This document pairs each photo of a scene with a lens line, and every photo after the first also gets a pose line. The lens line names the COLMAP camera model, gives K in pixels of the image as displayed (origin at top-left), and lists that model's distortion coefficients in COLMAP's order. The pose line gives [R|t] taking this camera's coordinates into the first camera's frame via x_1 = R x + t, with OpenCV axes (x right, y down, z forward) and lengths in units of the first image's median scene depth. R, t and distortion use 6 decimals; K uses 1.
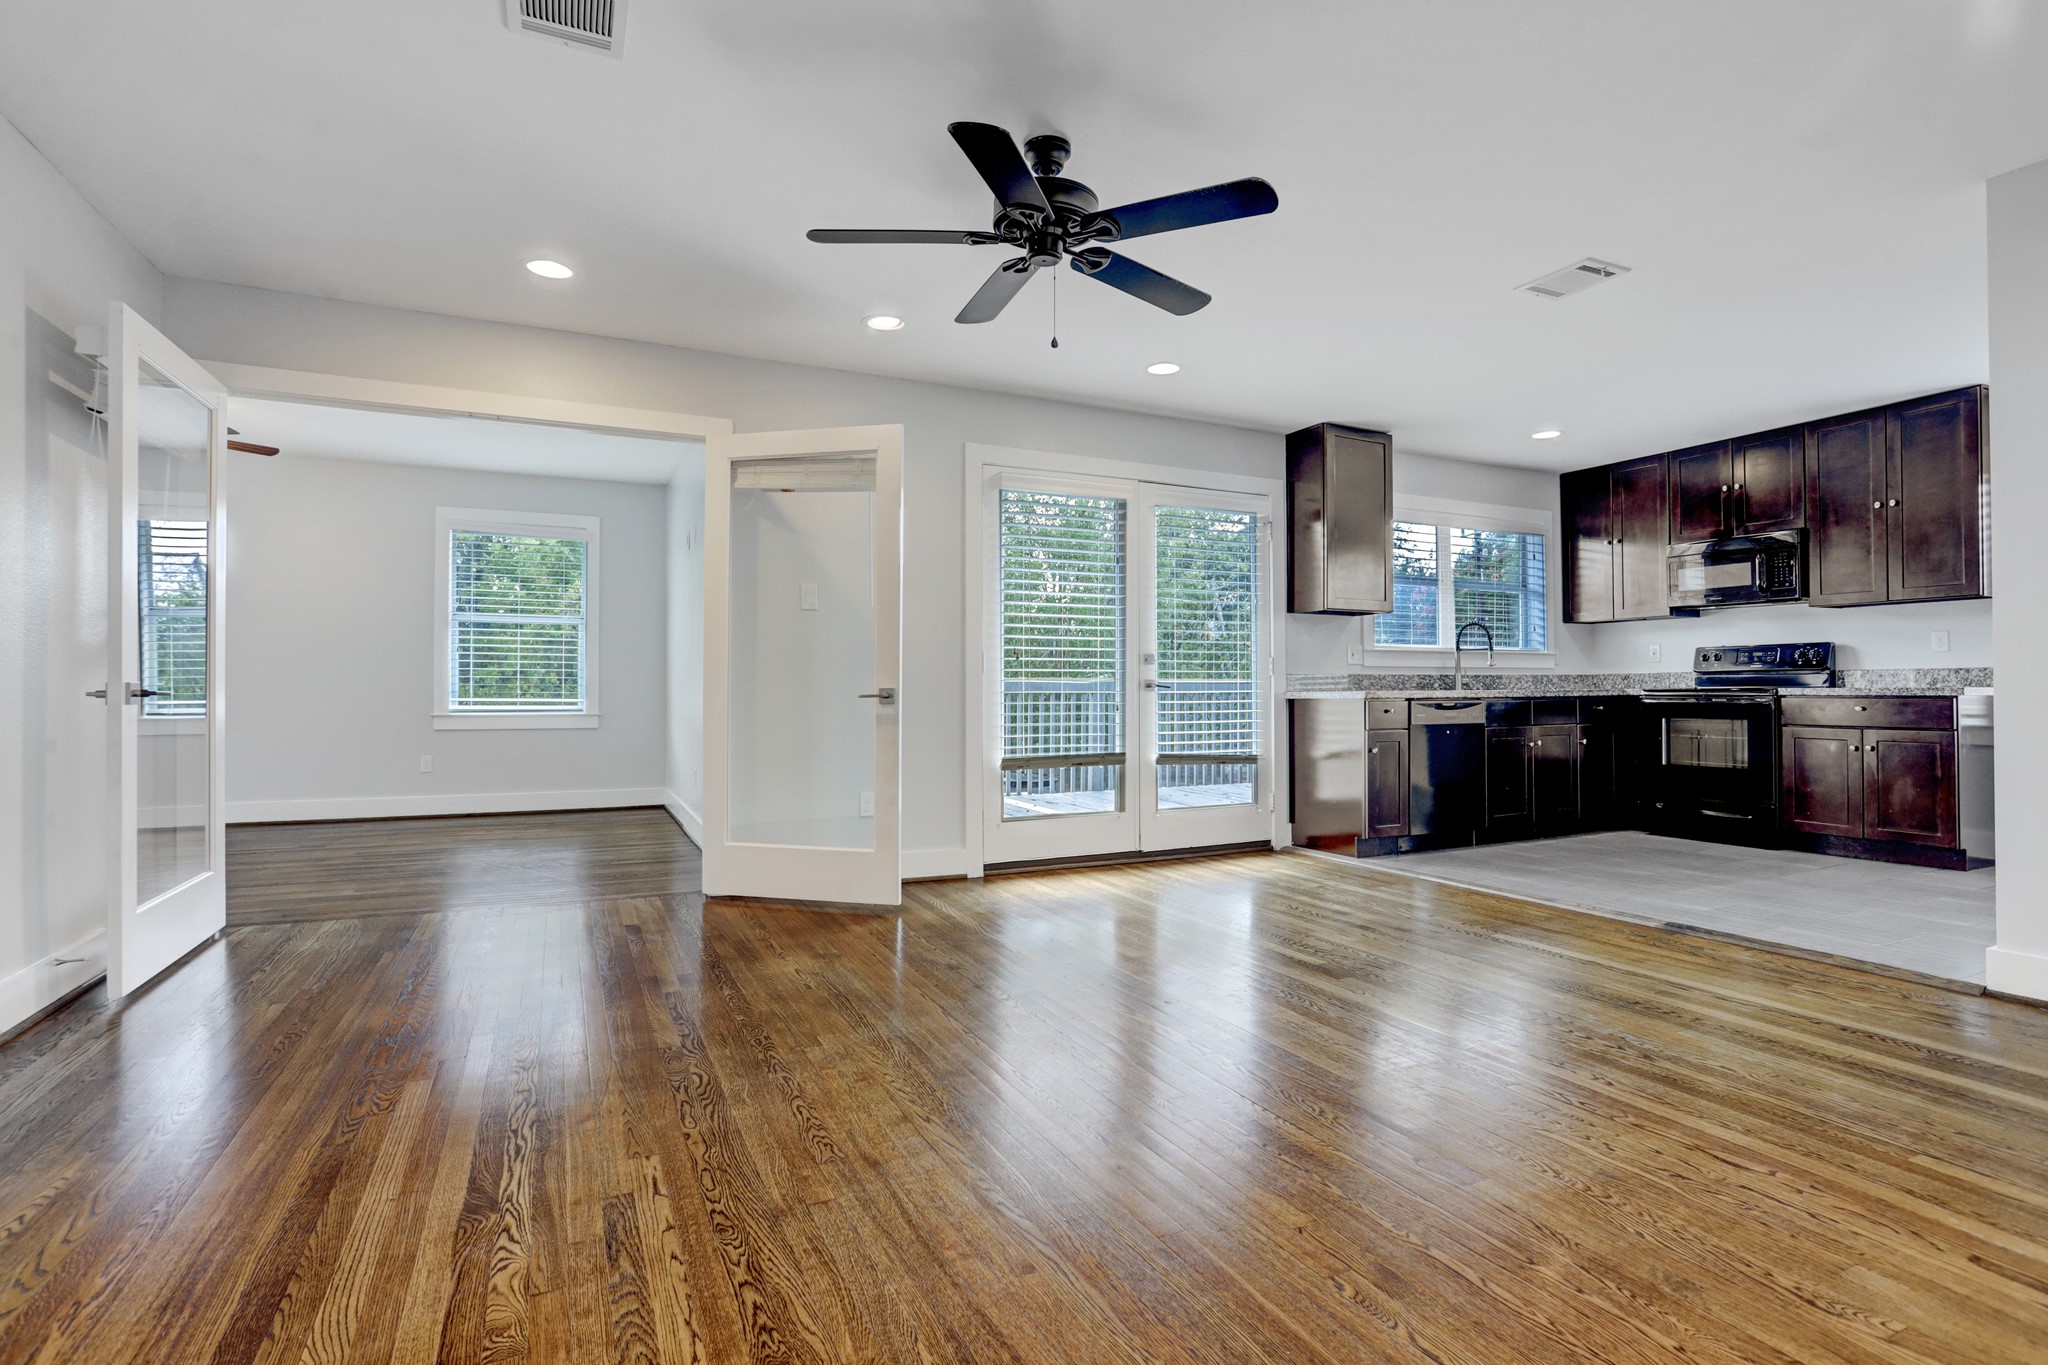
lens RADIAL K [[1000.3, 0, 1024.0], [0, 1000.3, 682.5], [0, 0, 1]] dist [0.026366, 0.000459]
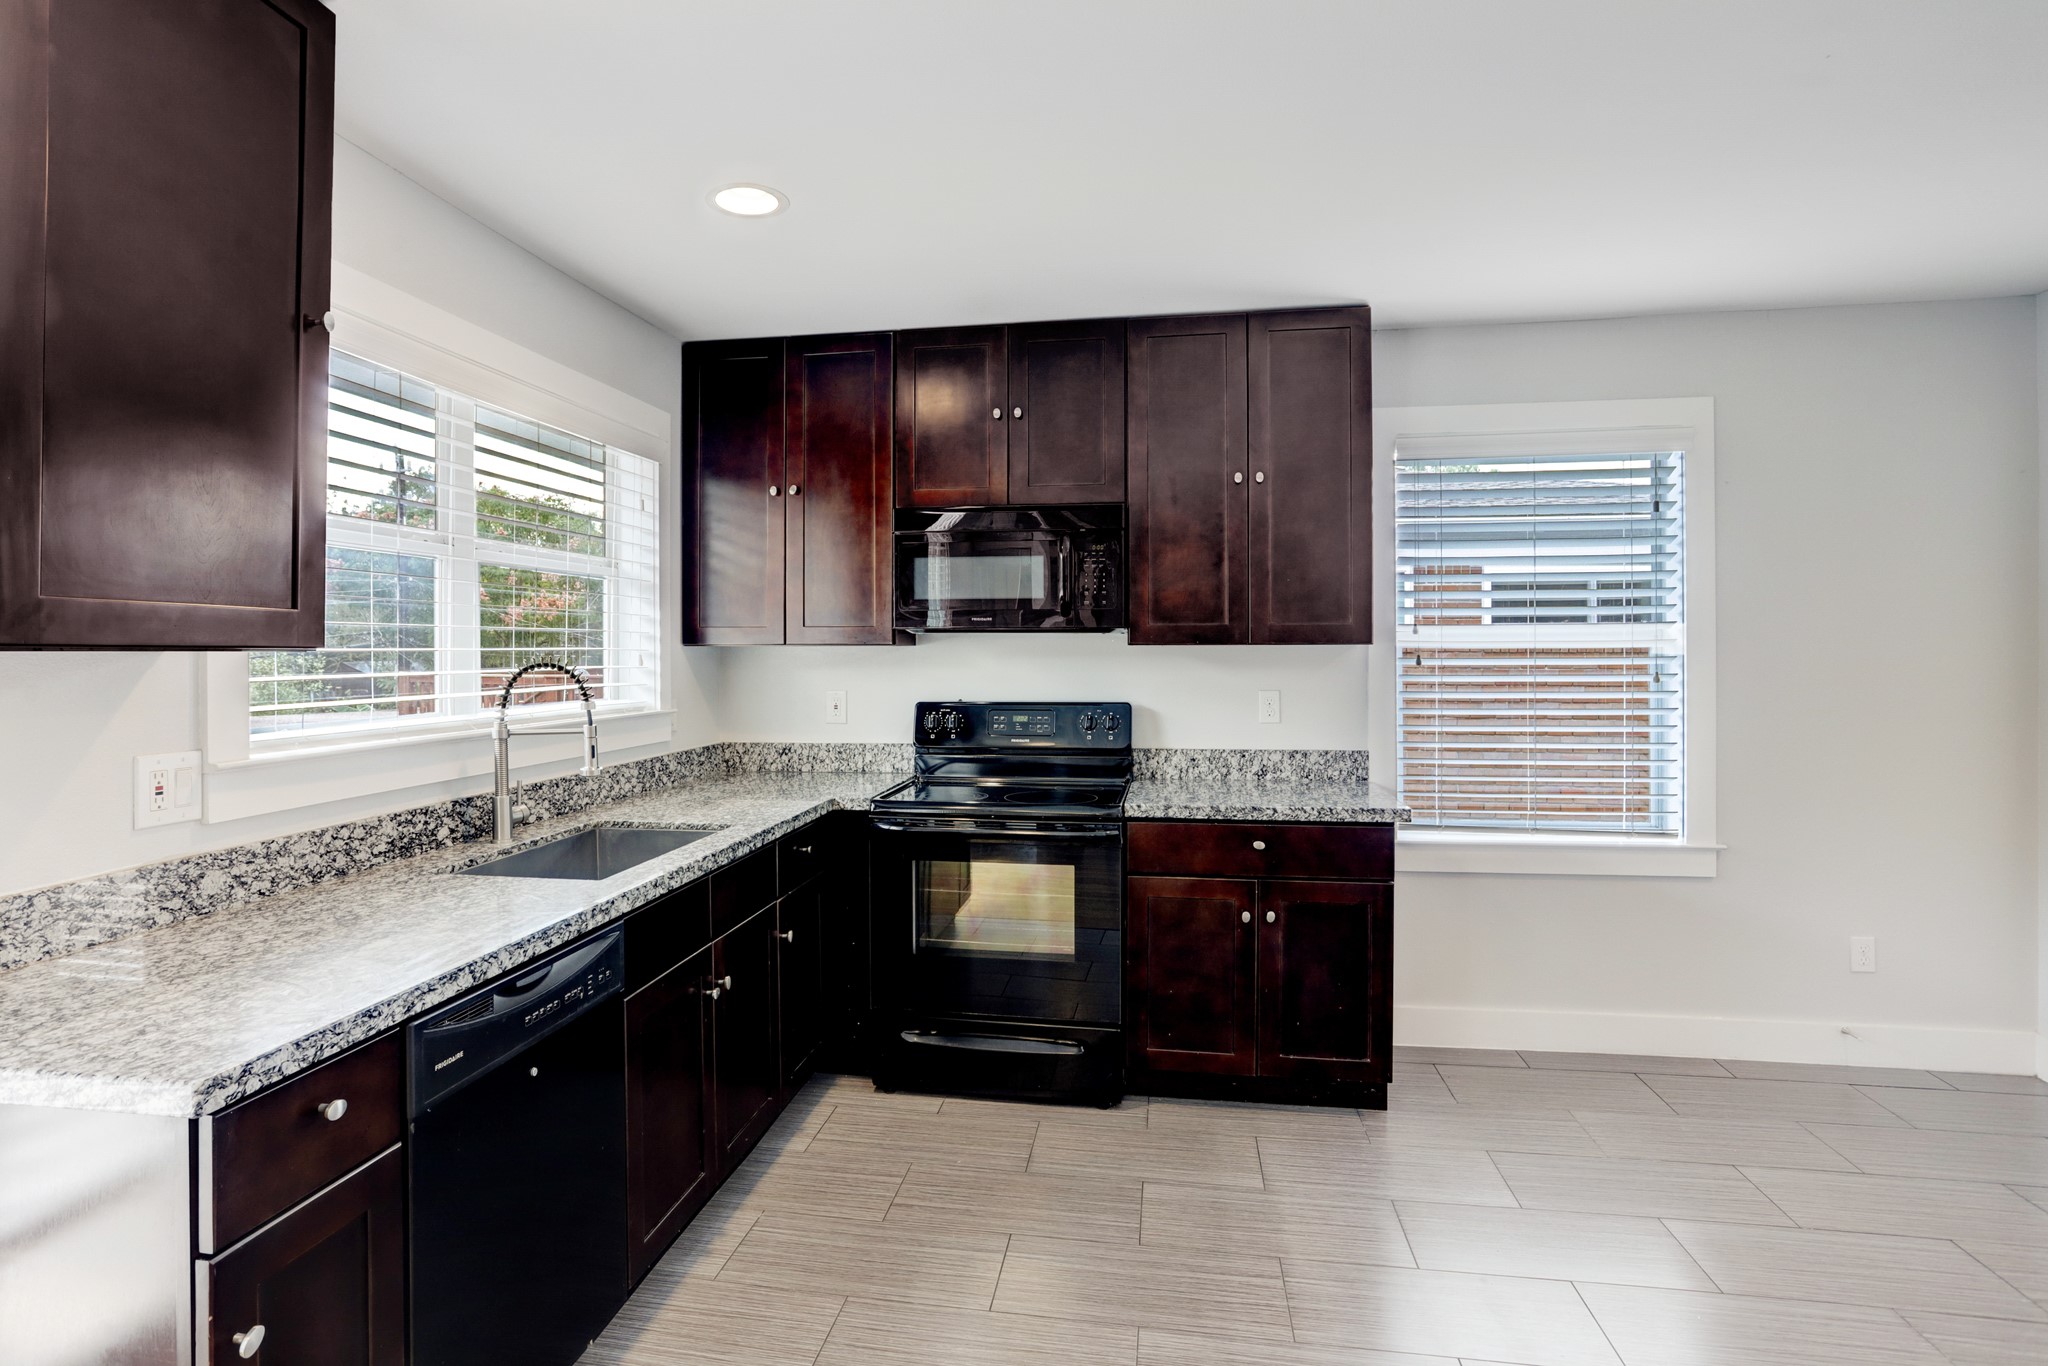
lens RADIAL K [[1111.1, 0, 1019.4], [0, 1111.1, 644.5], [0, 0, 1]] dist [-0.001180, 0.000022]
pose [[0.582996, 0.001249, 0.812474, 0.231146], [0.000770, 0.999998, -0.002089, -0.071168], [-0.812475, 0.001844, 0.582993, 0.669206]]
